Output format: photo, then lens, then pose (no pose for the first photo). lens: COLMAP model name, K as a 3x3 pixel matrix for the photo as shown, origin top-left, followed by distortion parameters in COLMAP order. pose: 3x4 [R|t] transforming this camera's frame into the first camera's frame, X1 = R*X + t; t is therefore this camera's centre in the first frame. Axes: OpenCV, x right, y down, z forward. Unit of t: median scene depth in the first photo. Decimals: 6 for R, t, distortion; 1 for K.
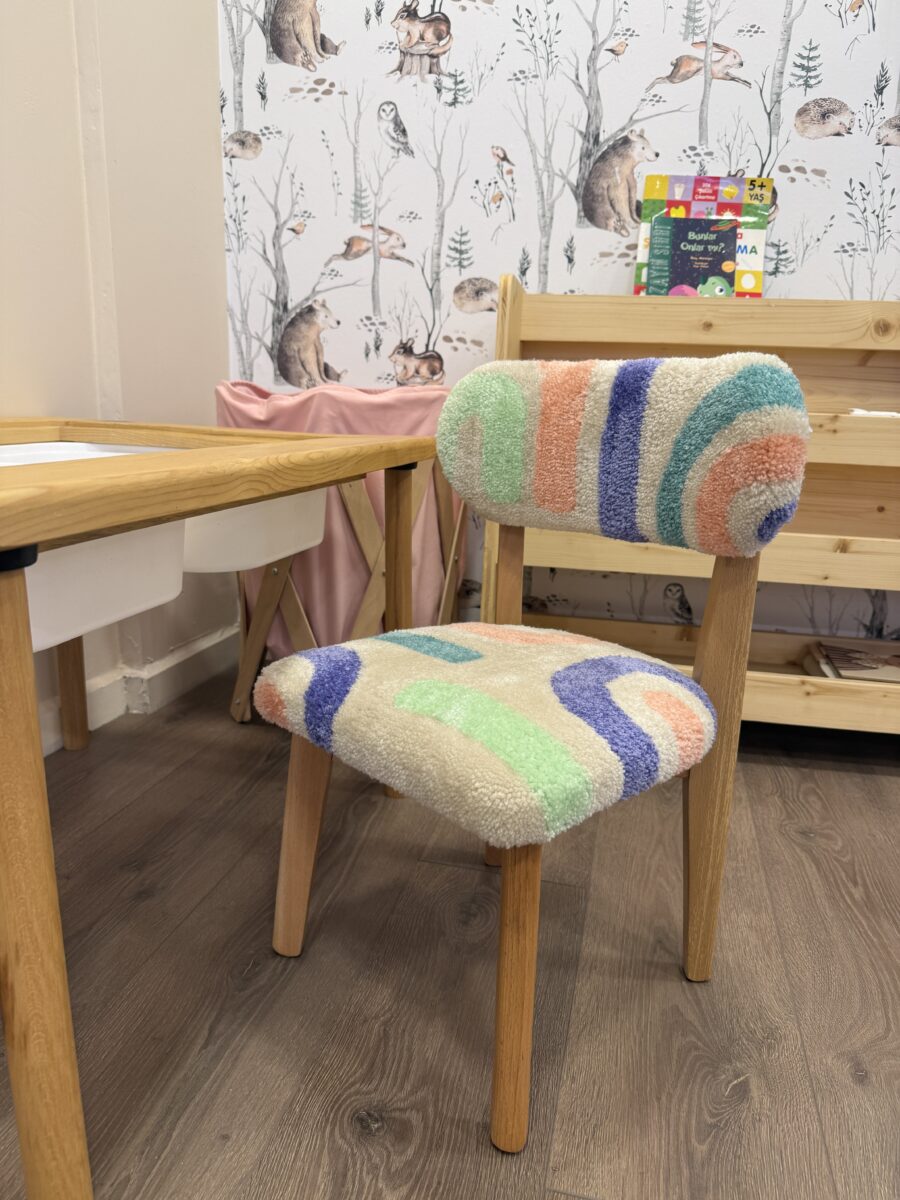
lens RADIAL K [[863.0, 0, 453.6], [0, 863.0, 601.4], [0, 0, 1]] dist [-0.000458, -0.011407]
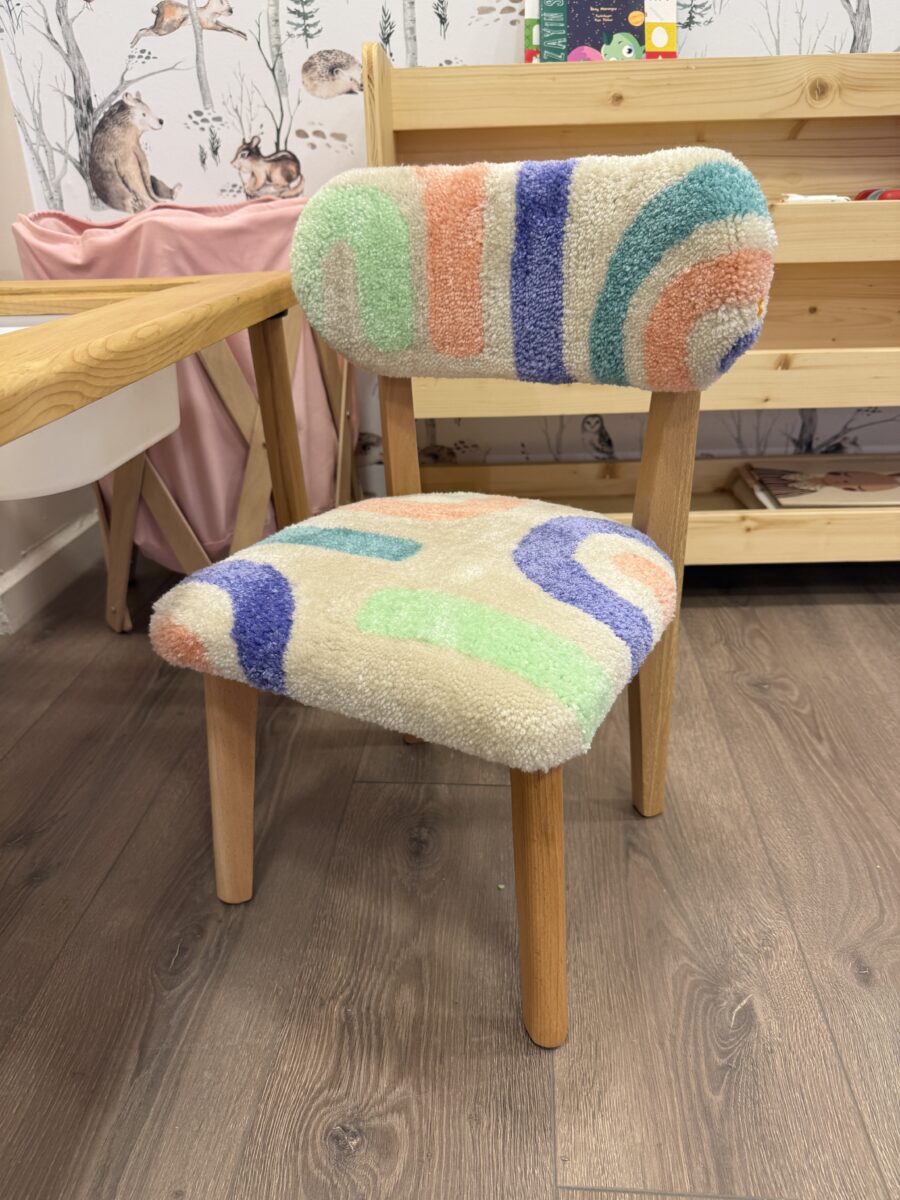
lens RADIAL K [[863.0, 0, 449.6], [0, 863.0, 599.5], [0, 0, 1]] dist [-0.000458, -0.011407]
pose [[0.986886, -0.122125, 0.105556, -0.008958], [0.097488, 0.972119, 0.213260, -0.040836], [-0.128657, -0.200173, 0.971277, 0.112082]]
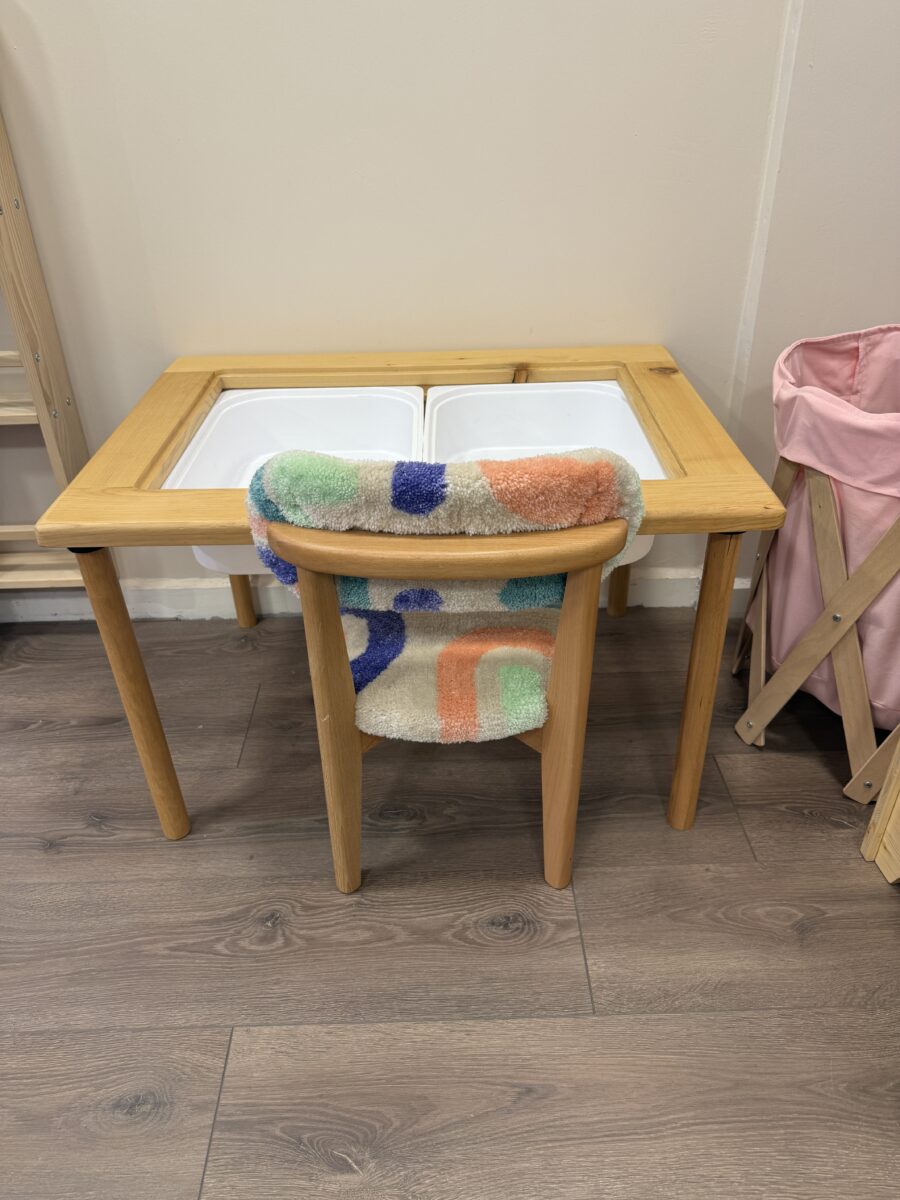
lens RADIAL K [[863.0, 0, 444.6], [0, 863.0, 606.2], [0, 0, 1]] dist [-0.000458, -0.011407]
pose [[0.243351, 0.495636, -0.833742, 0.450085], [-0.190632, 0.867257, 0.459918, -0.307403], [0.951020, 0.047016, 0.305532, 0.342696]]
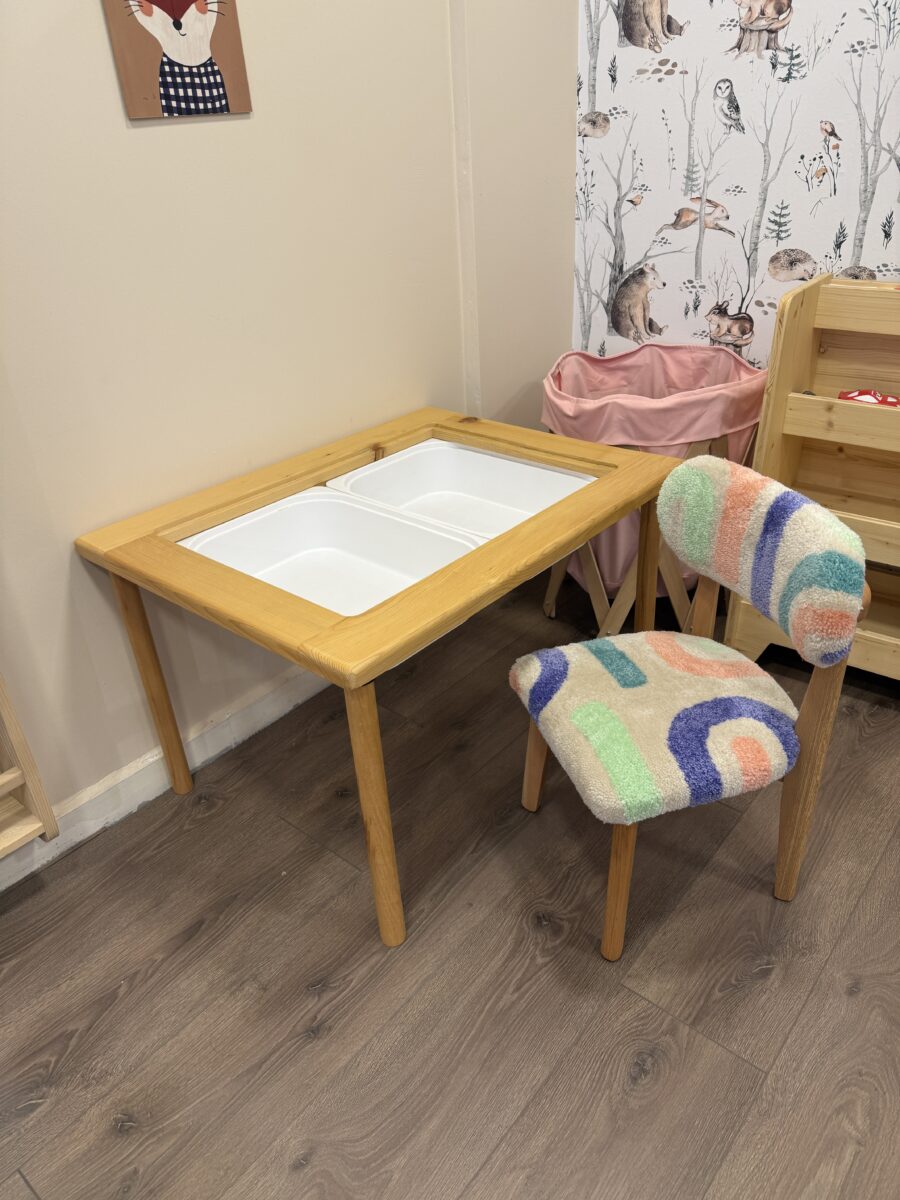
lens RADIAL K [[863.0, 0, 453.9], [0, 863.0, 605.6], [0, 0, 1]] dist [-0.000458, -0.011407]
pose [[0.892680, 0.161667, -0.420698, 0.177714], [-0.033821, 0.954847, 0.295168, -0.258673], [0.449421, -0.249262, 0.857840, -0.227856]]
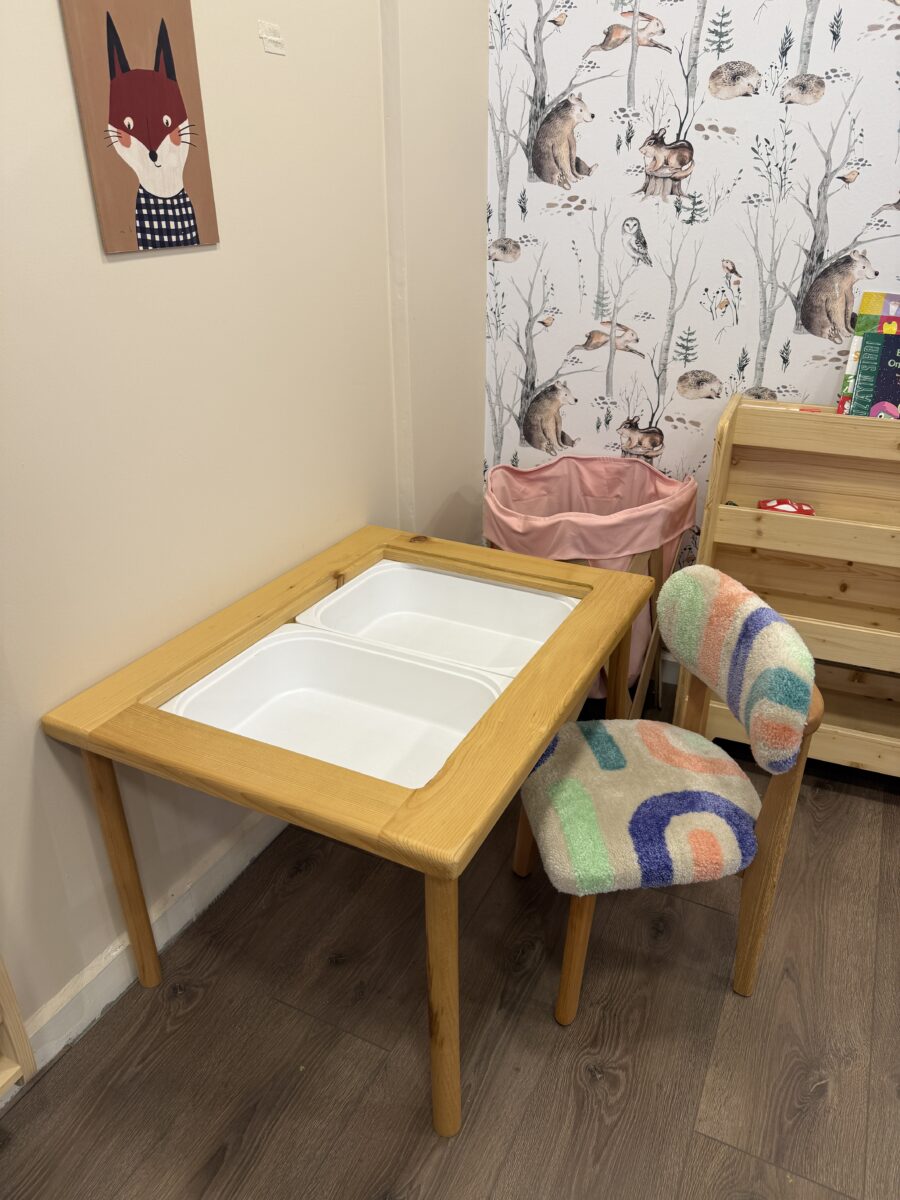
lens RADIAL K [[863.0, 0, 451.6], [0, 863.0, 601.1], [0, 0, 1]] dist [-0.000458, -0.011407]
pose [[0.975536, 0.067841, -0.209108, -0.035427], [-0.022950, 0.977424, 0.210039, -0.314453], [0.218637, -0.200102, 0.955069, -0.251839]]
